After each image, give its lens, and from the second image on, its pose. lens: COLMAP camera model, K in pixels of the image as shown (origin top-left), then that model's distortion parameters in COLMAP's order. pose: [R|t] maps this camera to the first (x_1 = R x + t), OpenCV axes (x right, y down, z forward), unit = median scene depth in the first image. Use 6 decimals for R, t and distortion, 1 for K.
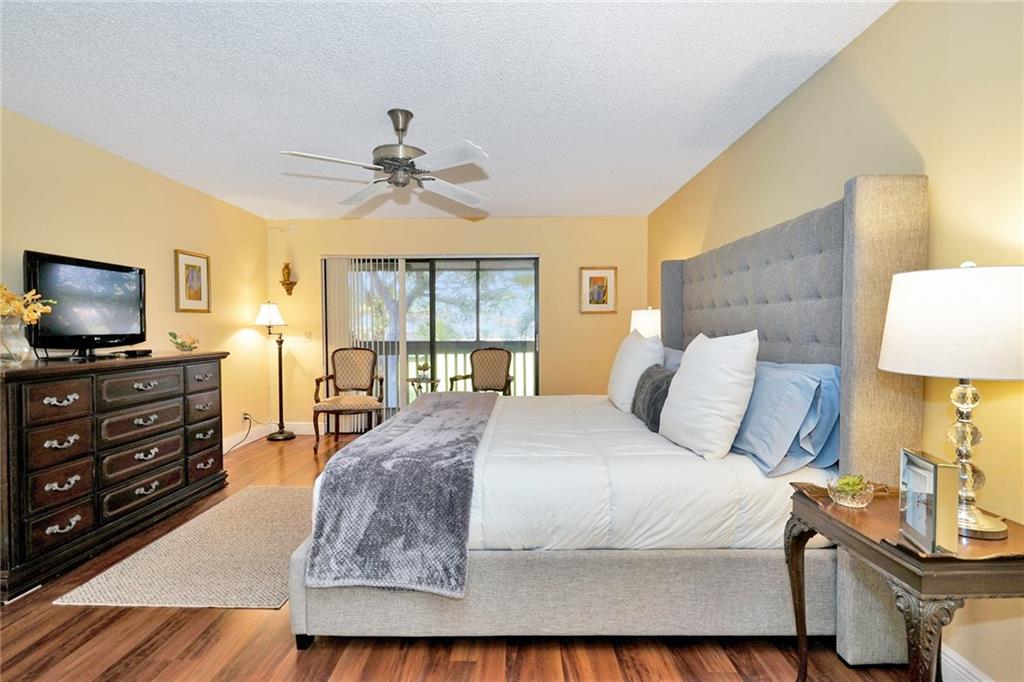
lens RADIAL K [[465.8, 0, 512.0], [0, 465.8, 341.0], [0, 0, 1]] dist [-0.006008, 0.005122]
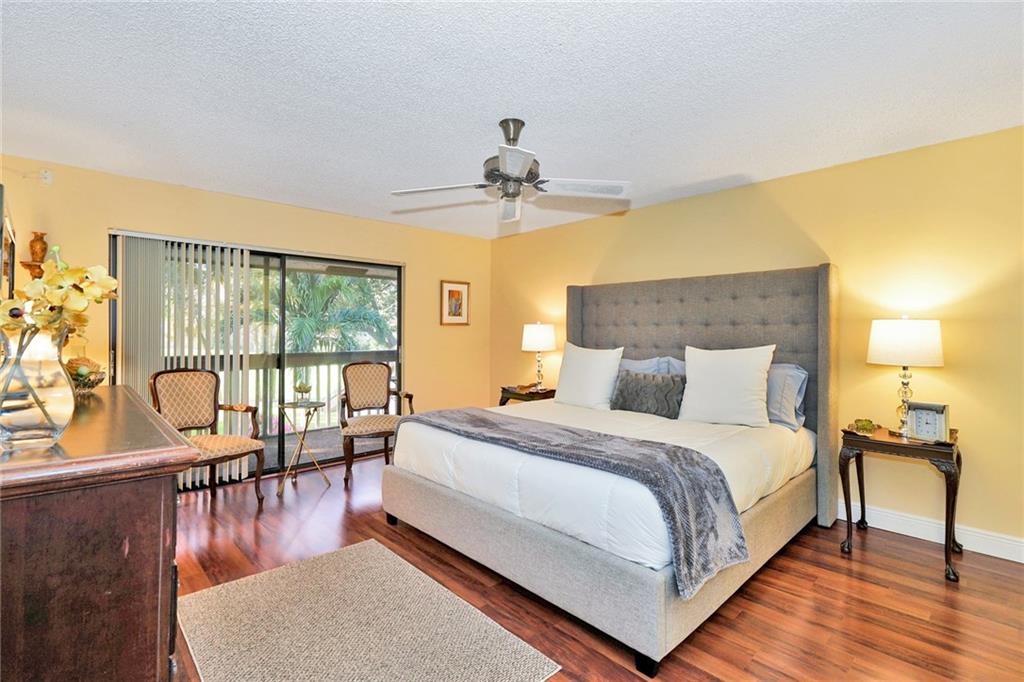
lens RADIAL K [[460.3, 0, 508.4], [0, 460.3, 333.5], [0, 0, 1]] dist [-0.000390, 0.000175]
pose [[0.739606, 0.002775, 0.673034, -0.428517], [0.017360, 0.999580, -0.023198, -0.013966], [-0.672816, 0.028841, 0.739248, 0.150487]]
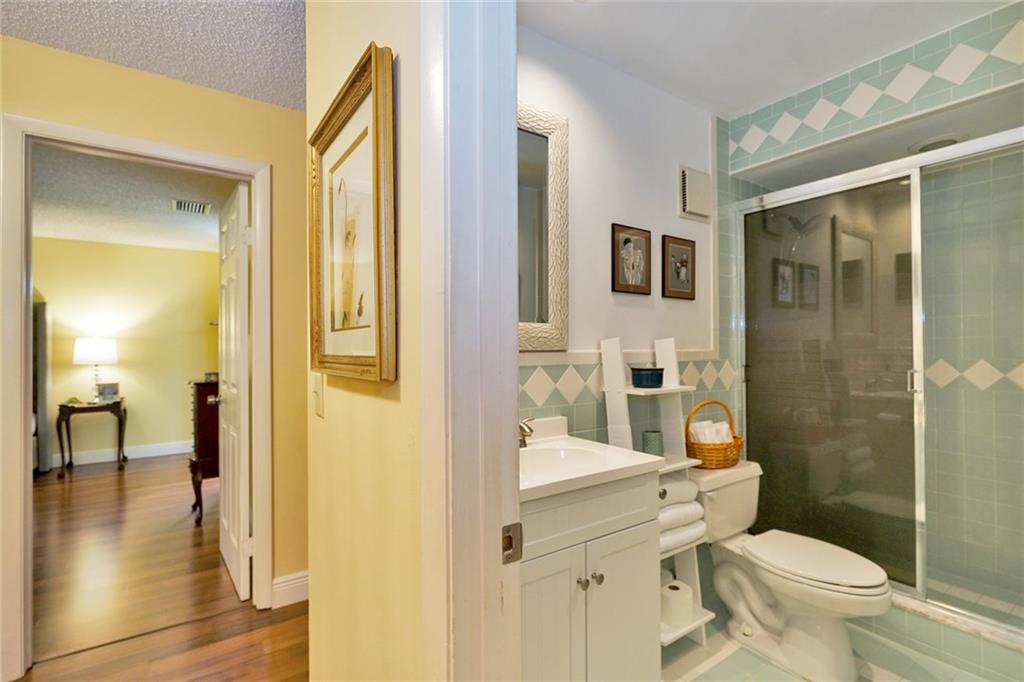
lens RADIAL K [[465.8, 0, 512.0], [0, 465.8, 341.0], [0, 0, 1]] dist [-0.006008, 0.005122]
pose [[-0.584732, 0.007400, 0.811193, -0.967079], [0.029809, 0.999479, 0.012370, -0.016702], [-0.810679, 0.031414, -0.584648, 0.104600]]
